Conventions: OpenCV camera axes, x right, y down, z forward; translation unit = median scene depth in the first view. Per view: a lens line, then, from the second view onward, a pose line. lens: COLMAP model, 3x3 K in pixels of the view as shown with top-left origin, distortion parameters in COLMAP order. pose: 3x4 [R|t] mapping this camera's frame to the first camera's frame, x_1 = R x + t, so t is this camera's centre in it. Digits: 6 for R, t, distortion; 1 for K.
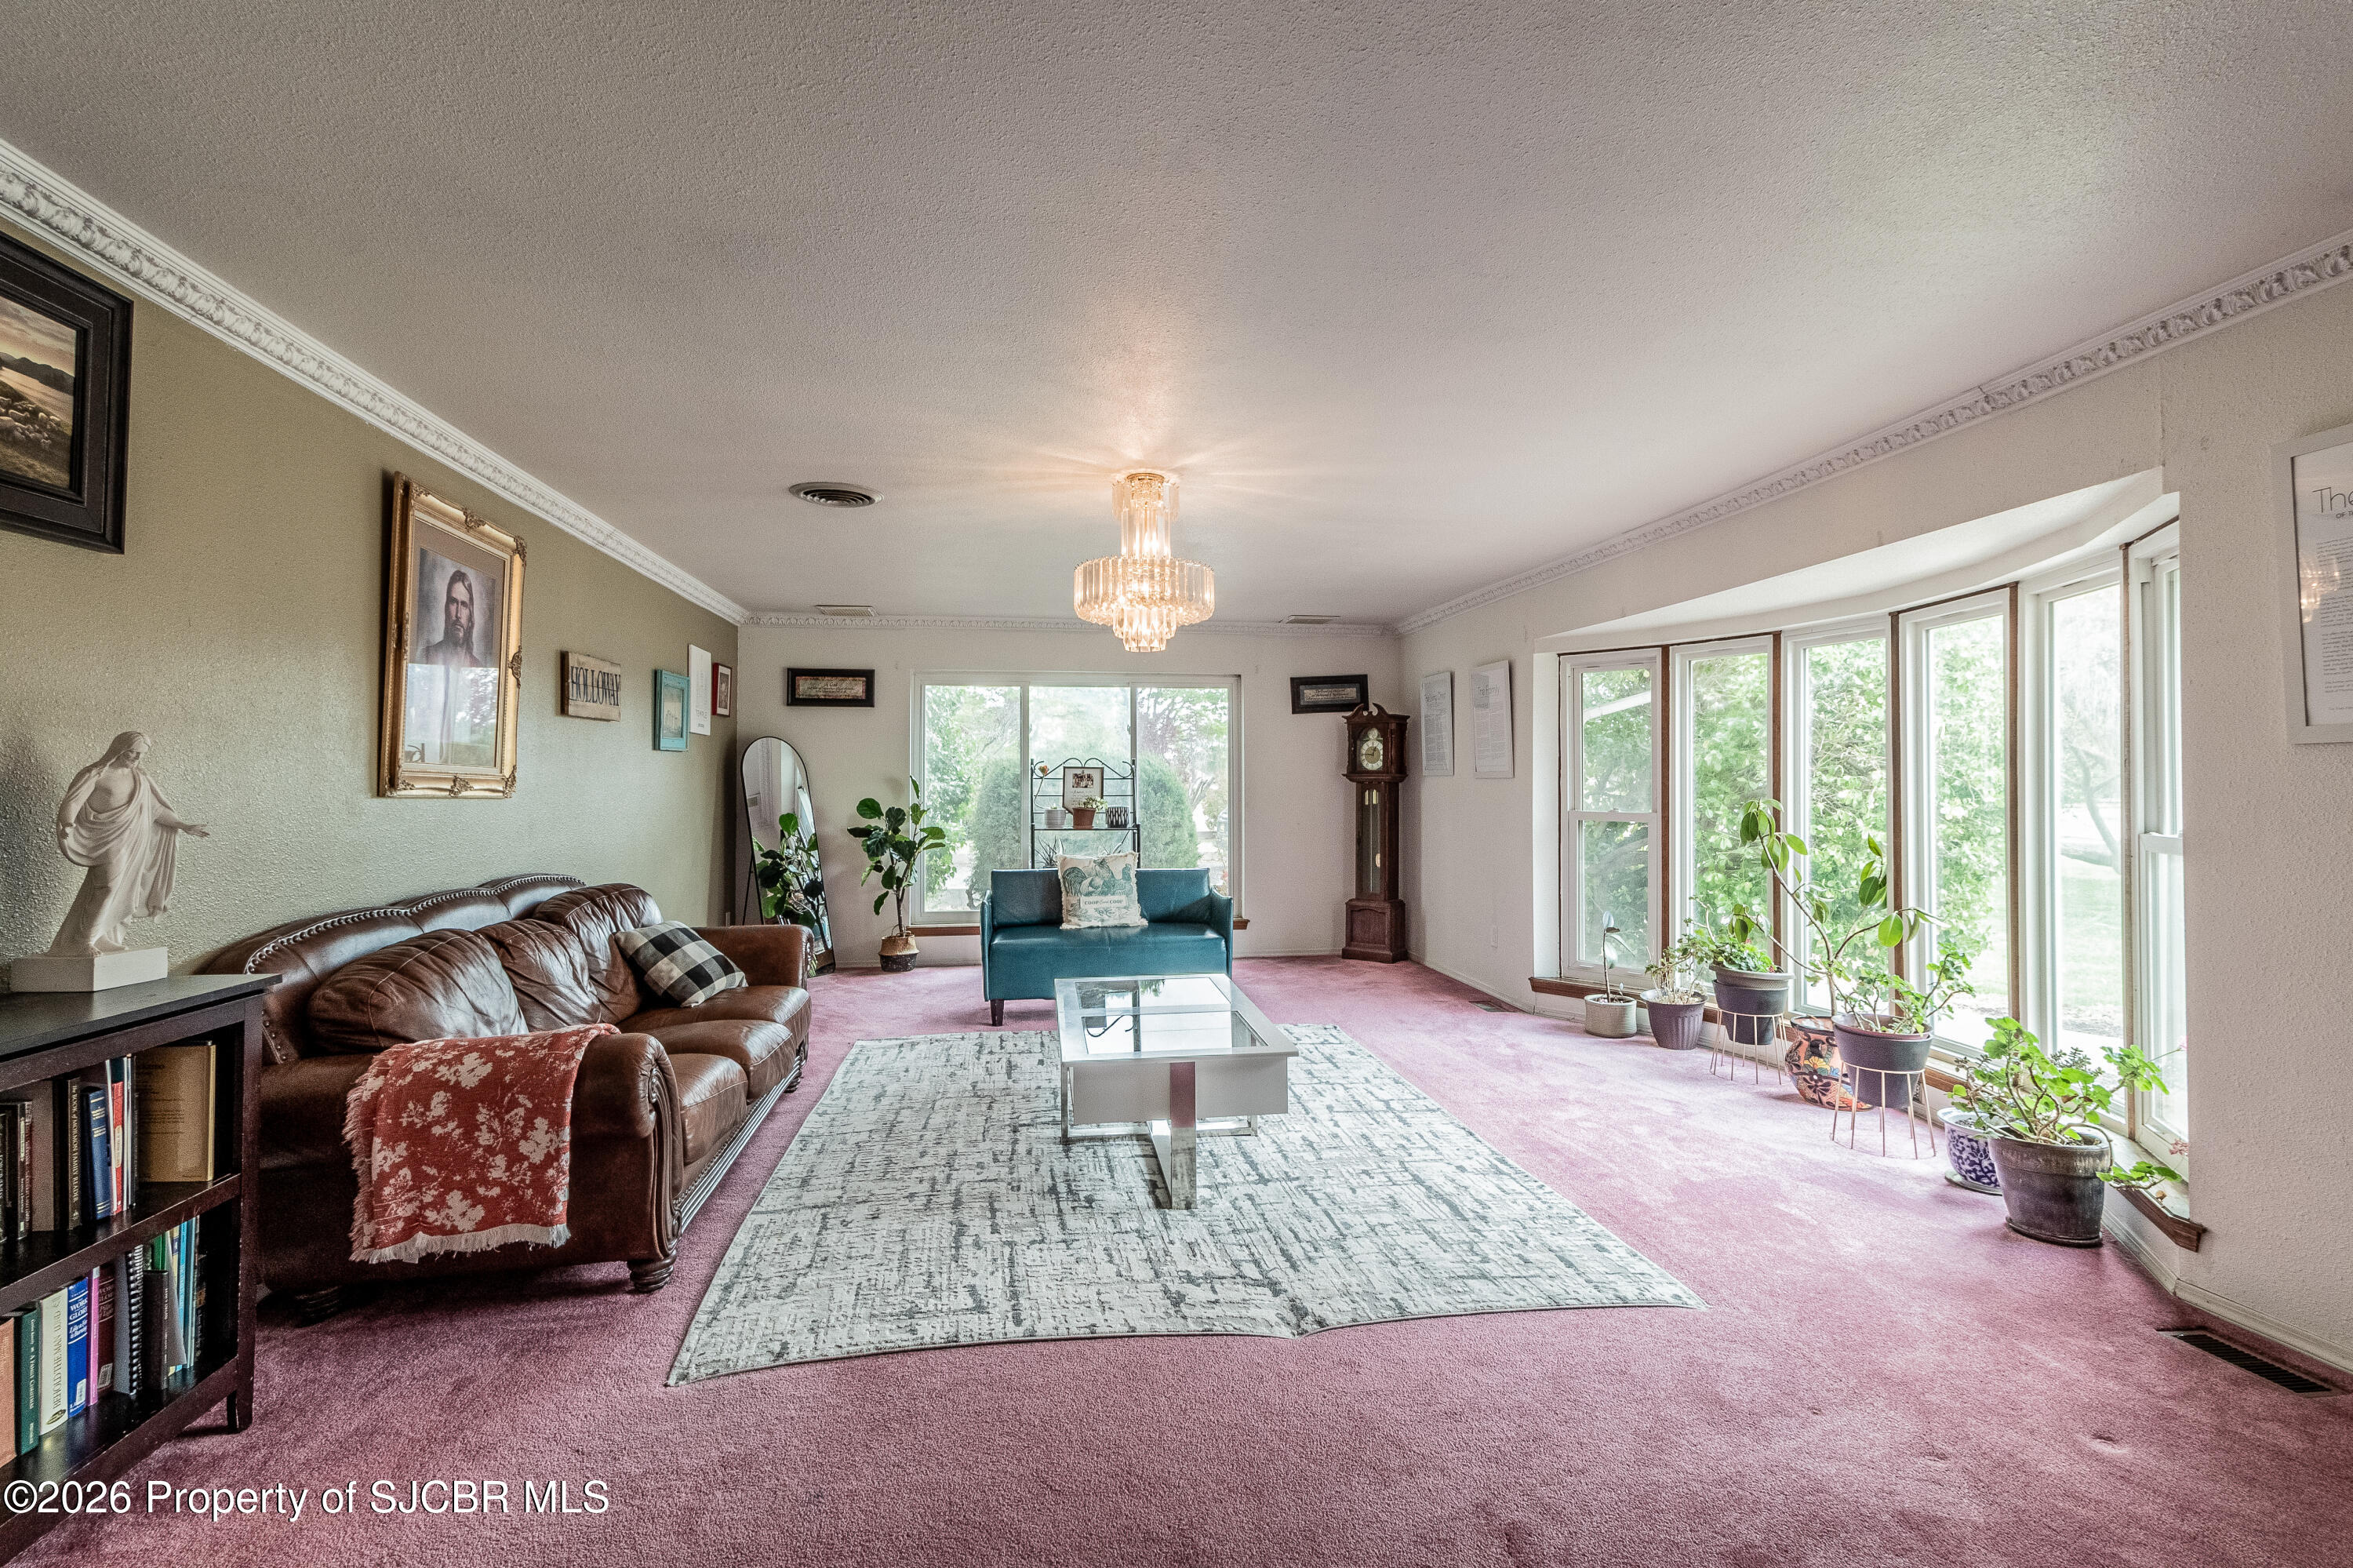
lens RADIAL K [[1080.3, 0, 1172.9], [0, 1080.3, 776.0], [0, 0, 1]] dist [0.003707, 0.000214]
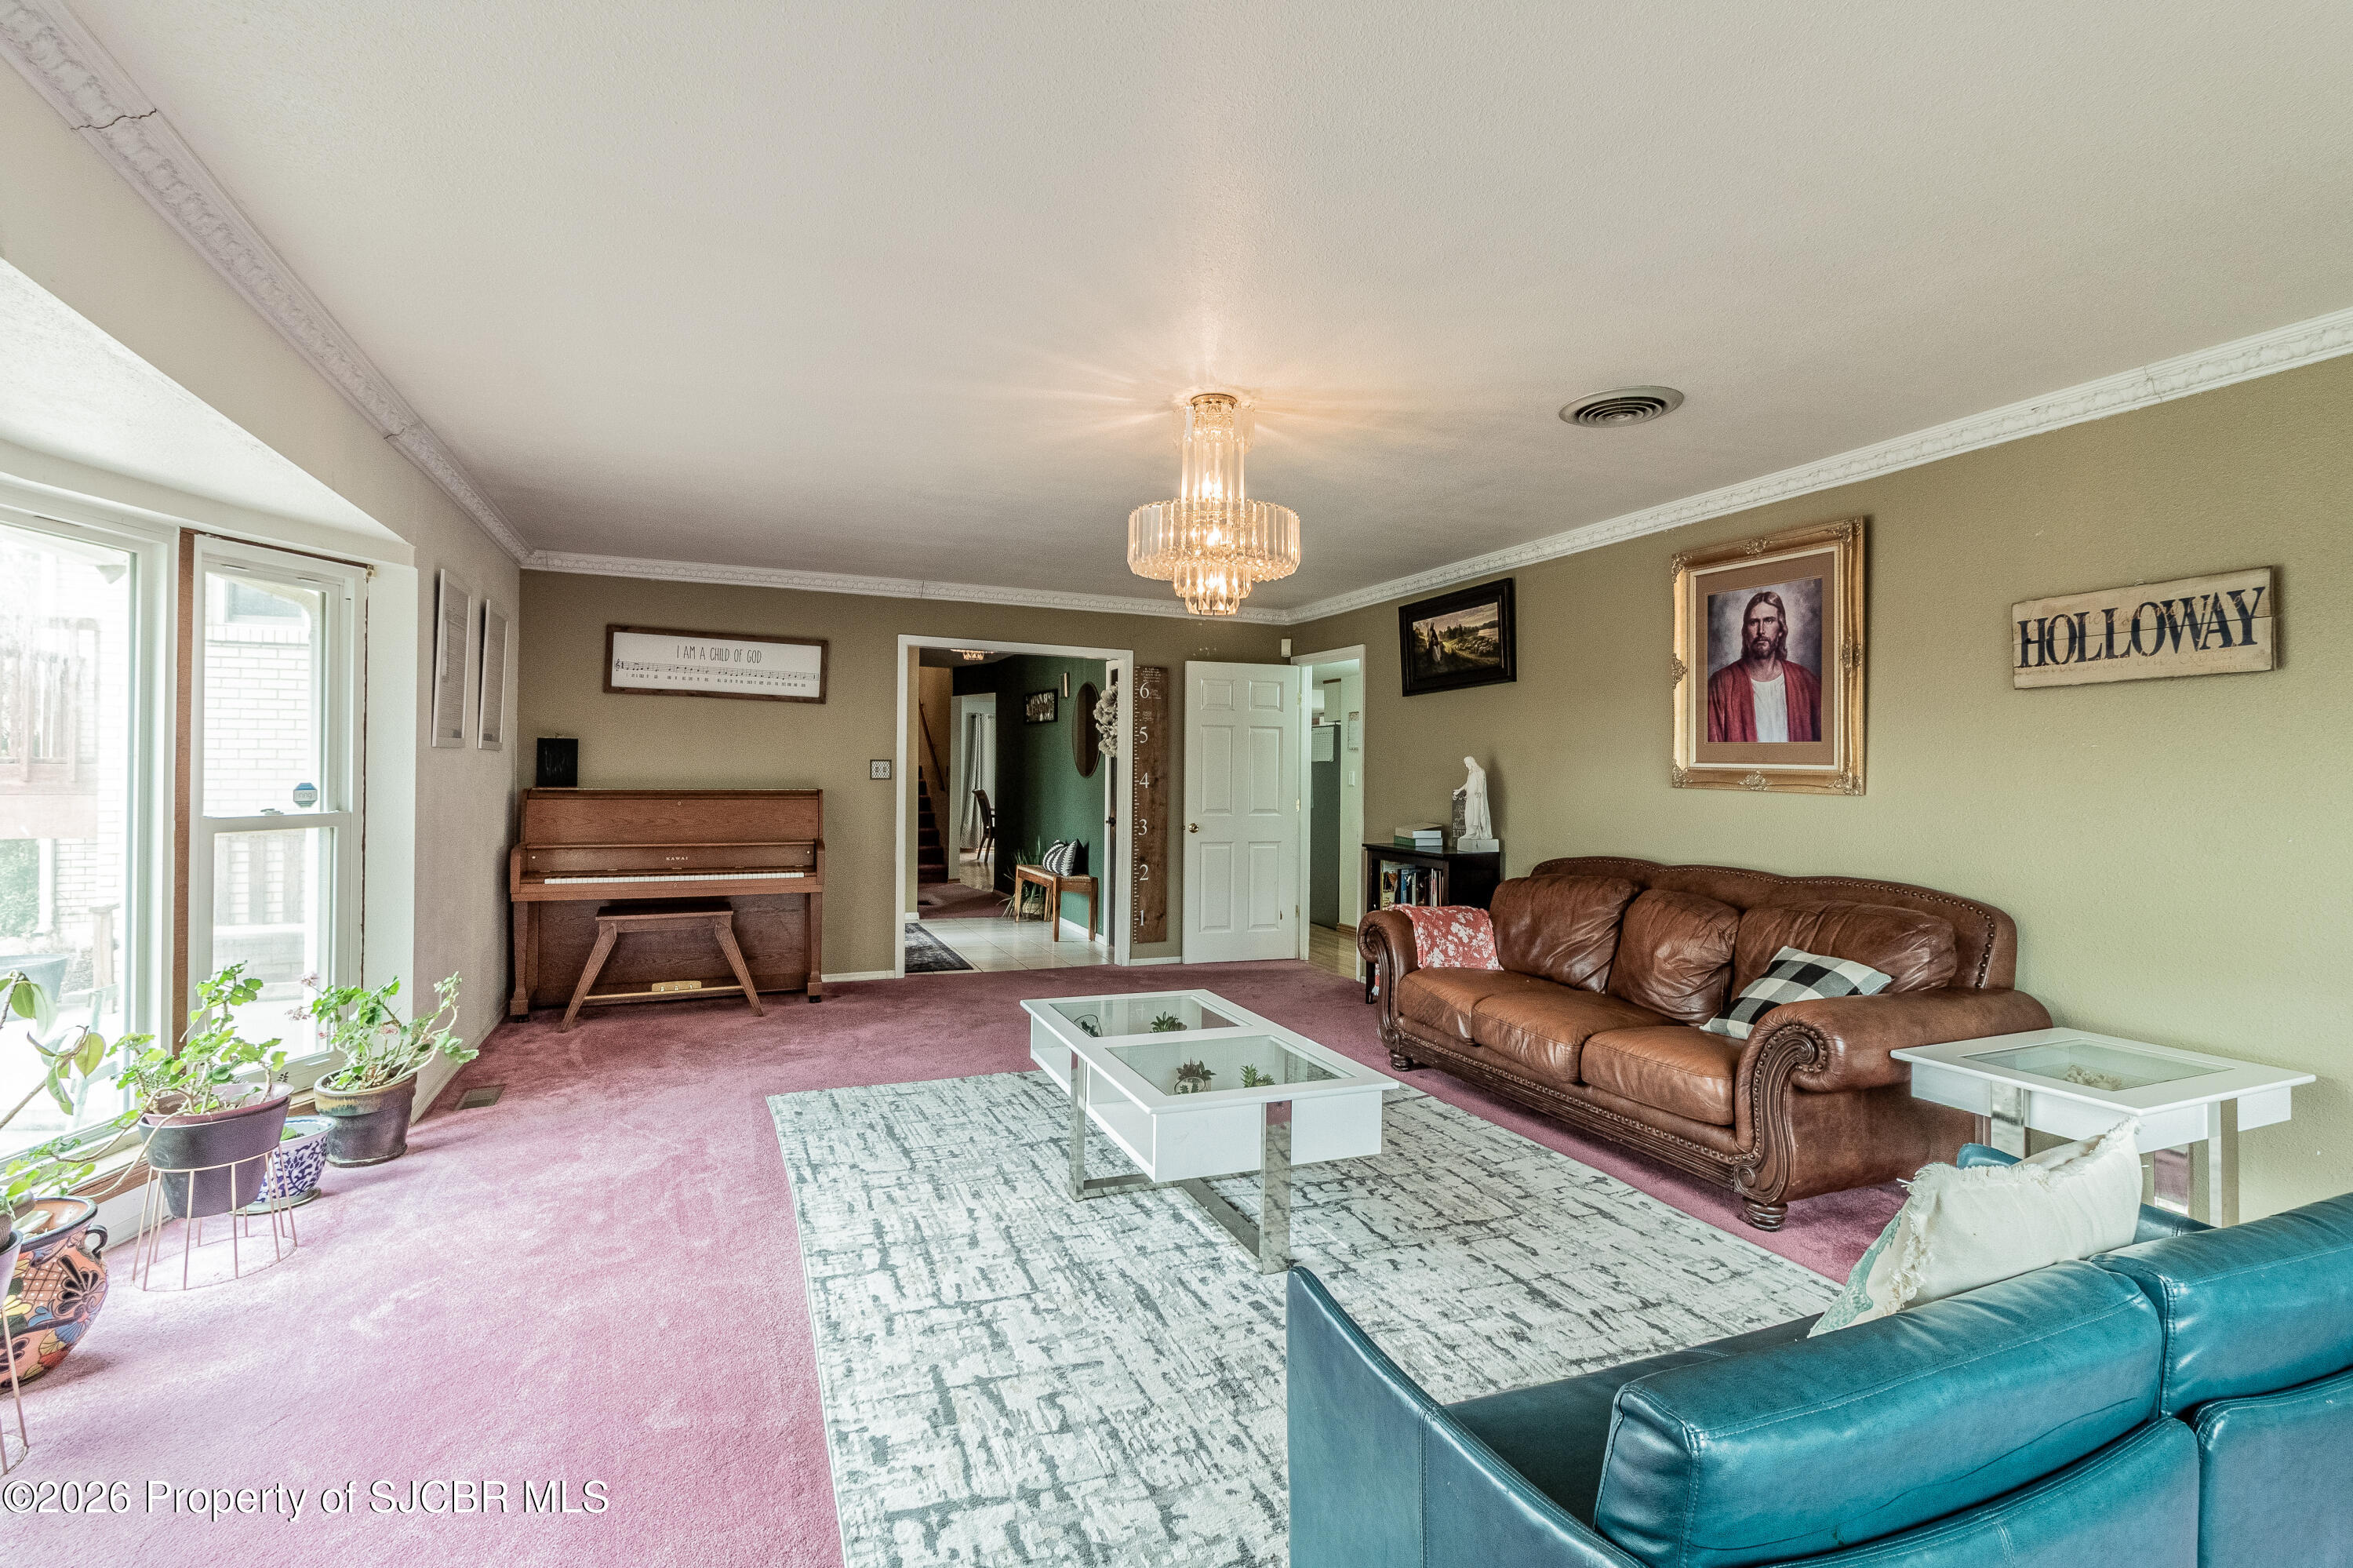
lens RADIAL K [[1080.3, 0, 1176.1], [0, 1080.3, 768.7], [0, 0, 1]] dist [0.003707, 0.000214]
pose [[-0.968440, -0.008424, -0.249105, 0.225270], [-0.006705, 0.999948, -0.007747, 0.008607], [0.249157, -0.005832, -0.968445, 1.971586]]
